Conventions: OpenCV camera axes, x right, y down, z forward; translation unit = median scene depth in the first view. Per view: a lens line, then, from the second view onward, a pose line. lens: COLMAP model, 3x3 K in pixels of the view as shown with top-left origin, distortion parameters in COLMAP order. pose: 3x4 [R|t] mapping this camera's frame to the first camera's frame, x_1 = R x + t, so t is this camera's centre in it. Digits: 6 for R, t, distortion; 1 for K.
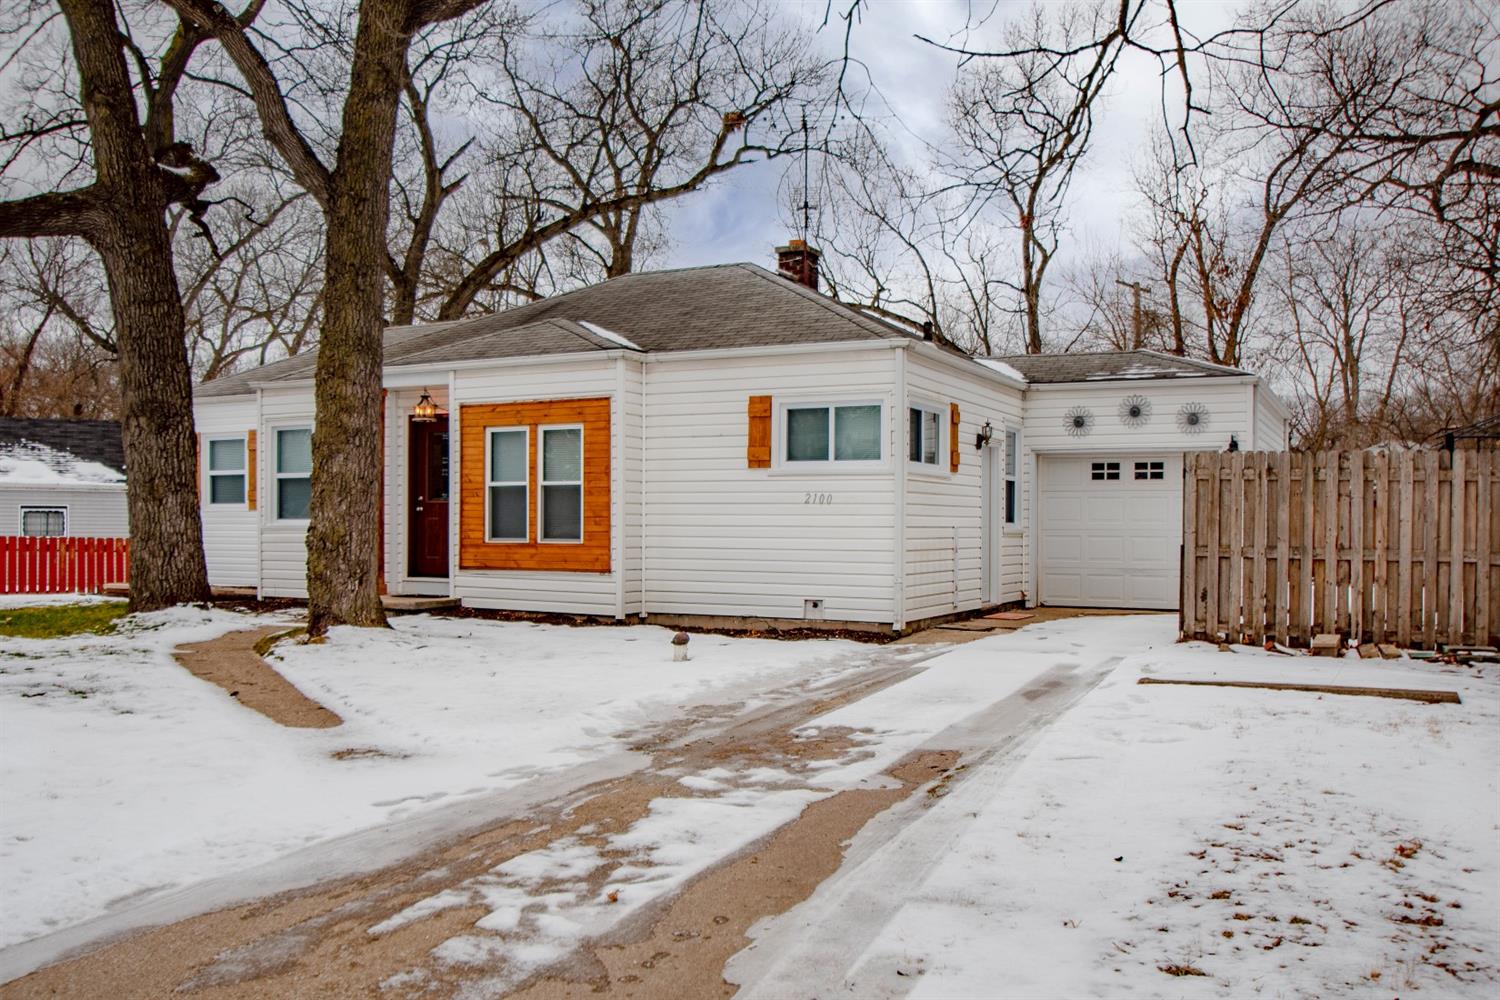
lens RADIAL K [[1291.3, 0, 749.2], [0, 1291.3, 537.5], [0, 0, 1]] dist [-0.068590, 0.003724]
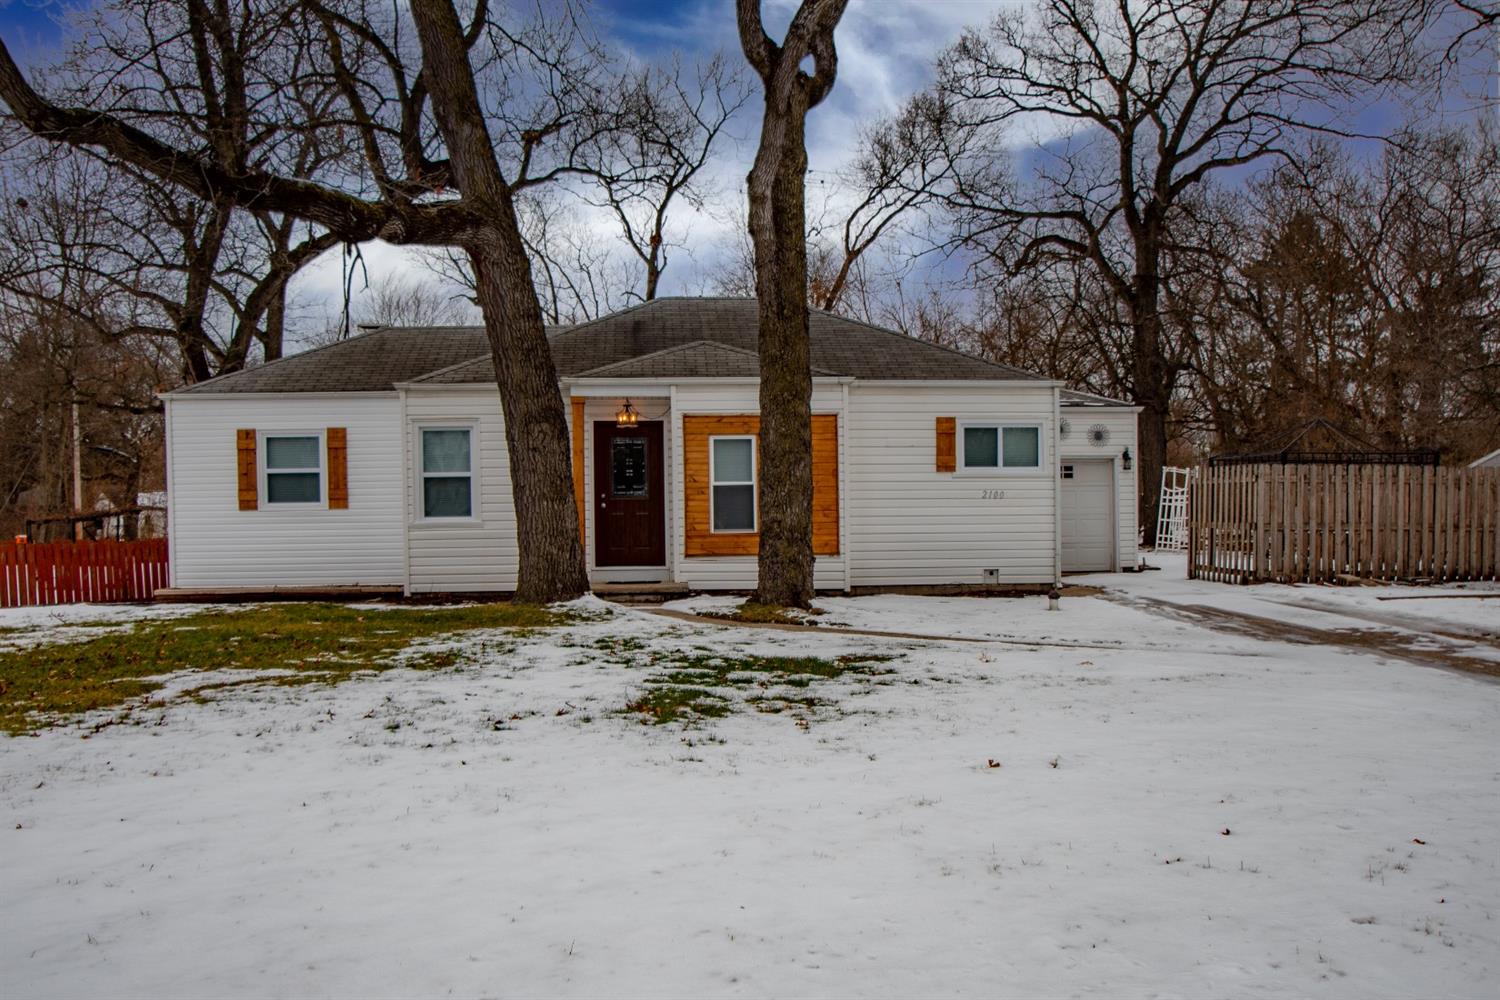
lens RADIAL K [[1323.4, 0, 751.9], [0, 1323.4, 551.5], [0, 0, 1]] dist [-0.080716, 0.006246]
pose [[0.855798, -0.028875, 0.516504, -0.836448], [0.019543, 0.999533, 0.023498, -0.007502], [-0.516941, -0.010016, 0.855962, -0.054708]]
